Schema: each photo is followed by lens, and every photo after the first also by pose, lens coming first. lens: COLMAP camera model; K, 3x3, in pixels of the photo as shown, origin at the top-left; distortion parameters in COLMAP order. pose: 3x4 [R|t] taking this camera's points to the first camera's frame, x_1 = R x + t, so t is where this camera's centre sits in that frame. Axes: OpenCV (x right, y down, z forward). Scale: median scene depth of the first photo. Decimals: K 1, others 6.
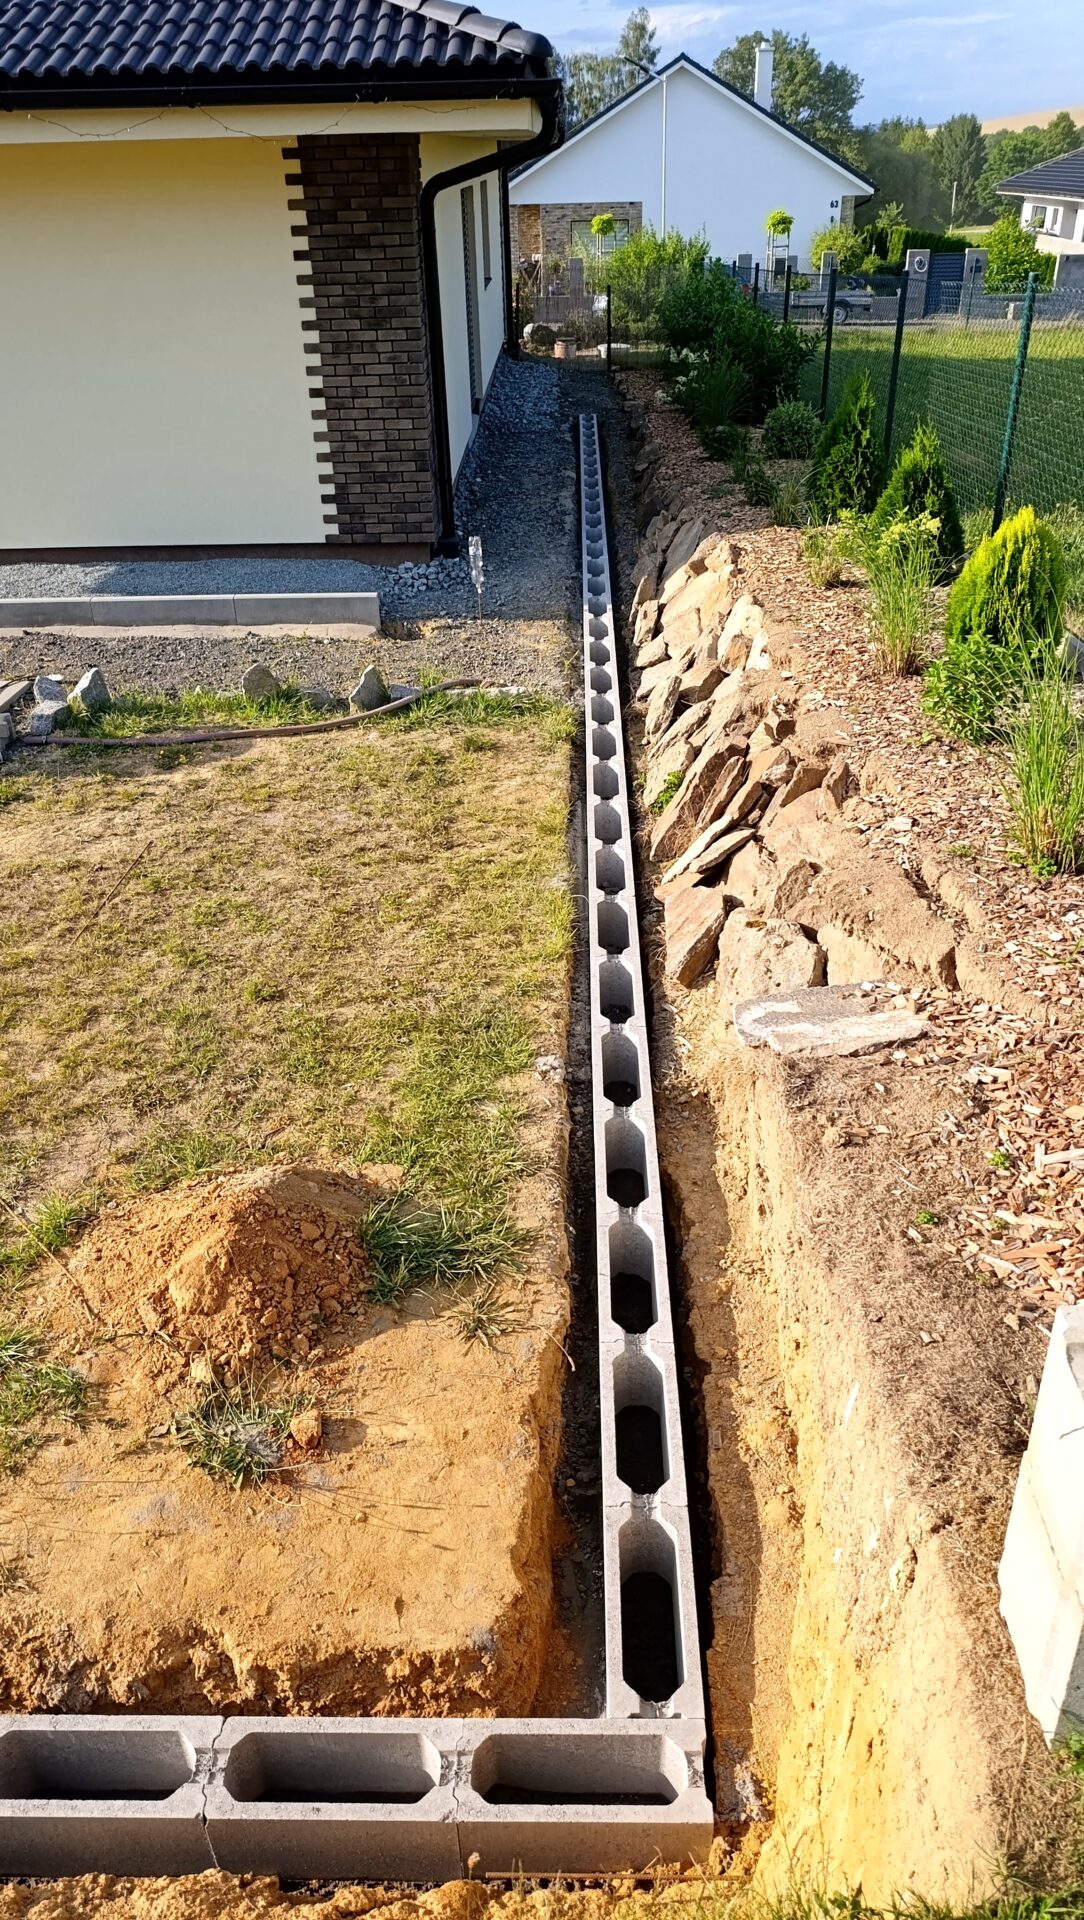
lens RADIAL K [[1305.2, 0, 542.3], [0, 1305.2, 961.1], [0, 0, 1]] dist [0.032163, -0.047409]
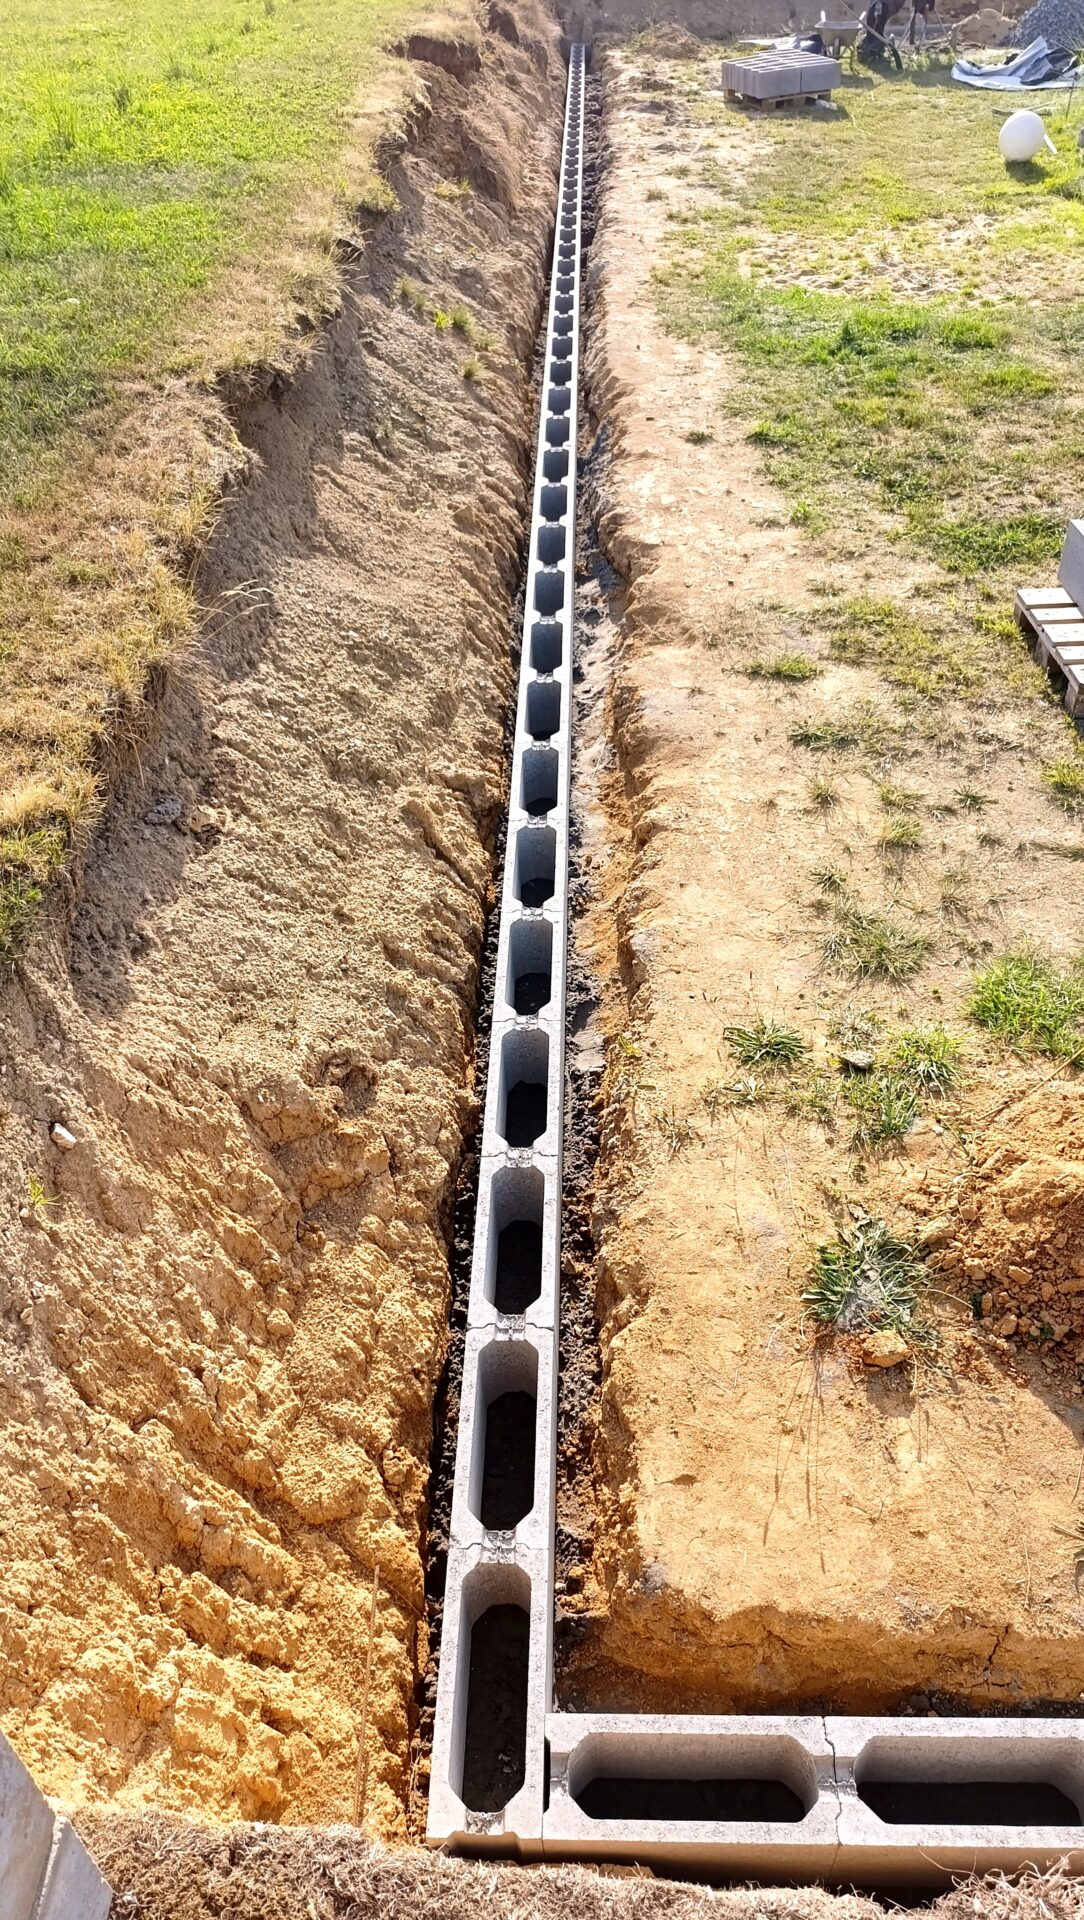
lens RADIAL K [[1305.2, 0, 539.1], [0, 1305.2, 962.4], [0, 0, 1]] dist [0.032163, -0.047409]
pose [[-0.001782, 0.678998, -0.734138, 0.281696], [-0.494186, 0.637630, 0.590939, -0.202623], [0.869354, 0.363854, 0.334415, 0.421253]]
